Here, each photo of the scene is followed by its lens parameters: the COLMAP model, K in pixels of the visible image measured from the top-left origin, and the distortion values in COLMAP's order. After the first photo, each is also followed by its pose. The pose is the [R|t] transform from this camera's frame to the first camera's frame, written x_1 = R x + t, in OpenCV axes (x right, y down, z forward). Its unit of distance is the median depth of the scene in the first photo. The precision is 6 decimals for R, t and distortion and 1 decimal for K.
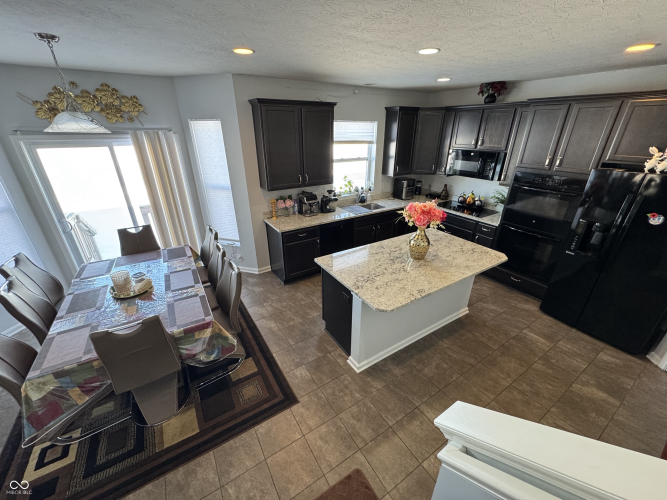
lens RADIAL K [[267.0, 0, 333.5], [0, 267.0, 250.0], [0, 0, 1]] dist [-0.002706, -0.000335]
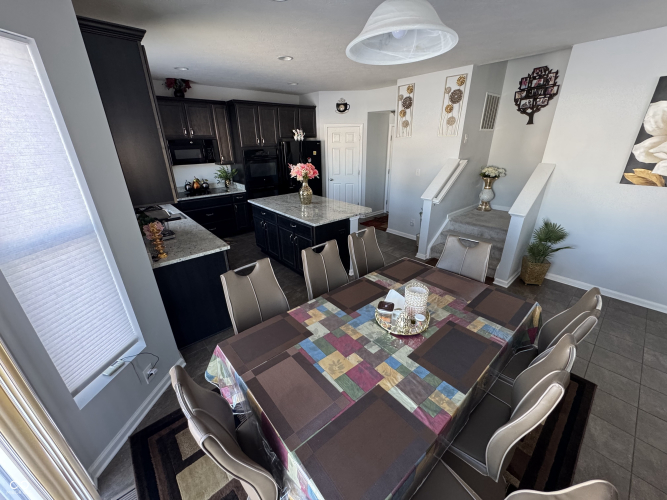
lens RADIAL K [[267.0, 0, 333.5], [0, 267.0, 250.0], [0, 0, 1]] dist [-0.002706, -0.000335]
pose [[-0.147474, -0.381037, 0.912722, -0.994256], [0.423351, 0.809687, 0.406425, -0.262799], [-0.893882, 0.446339, 0.041905, 0.828279]]
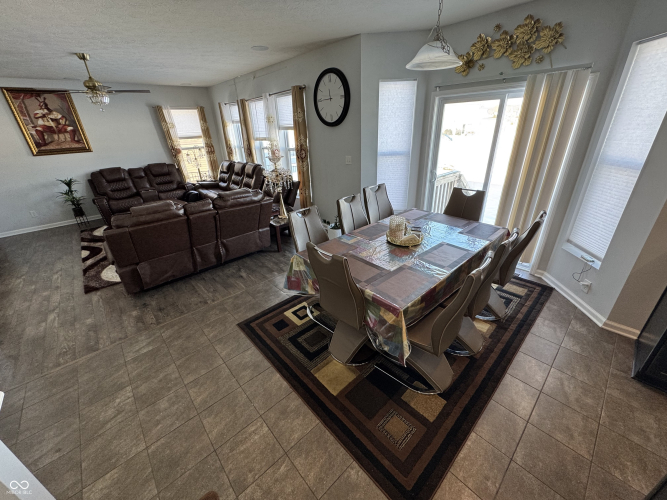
lens RADIAL K [[267.0, 0, 333.5], [0, 267.0, 250.0], [0, 0, 1]] dist [-0.002706, -0.000335]
pose [[0.173900, 0.410775, -0.894999, 0.071044], [-0.372447, 0.868772, 0.326371, -0.032749], [0.911615, 0.276583, 0.304072, 0.379288]]
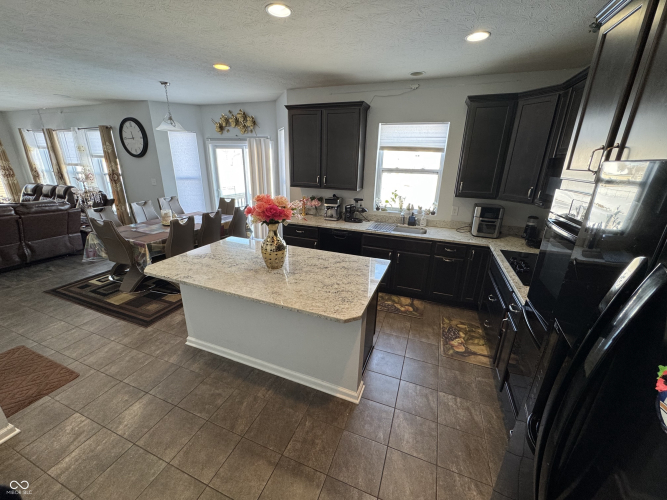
lens RADIAL K [[267.0, 0, 333.5], [0, 267.0, 250.0], [0, 0, 1]] dist [-0.002706, -0.000335]
pose [[0.595079, 0.268378, -0.757531, 0.905121], [-0.354112, 0.933721, 0.052626, -0.108546], [0.721447, 0.236935, 0.650674, 0.533819]]
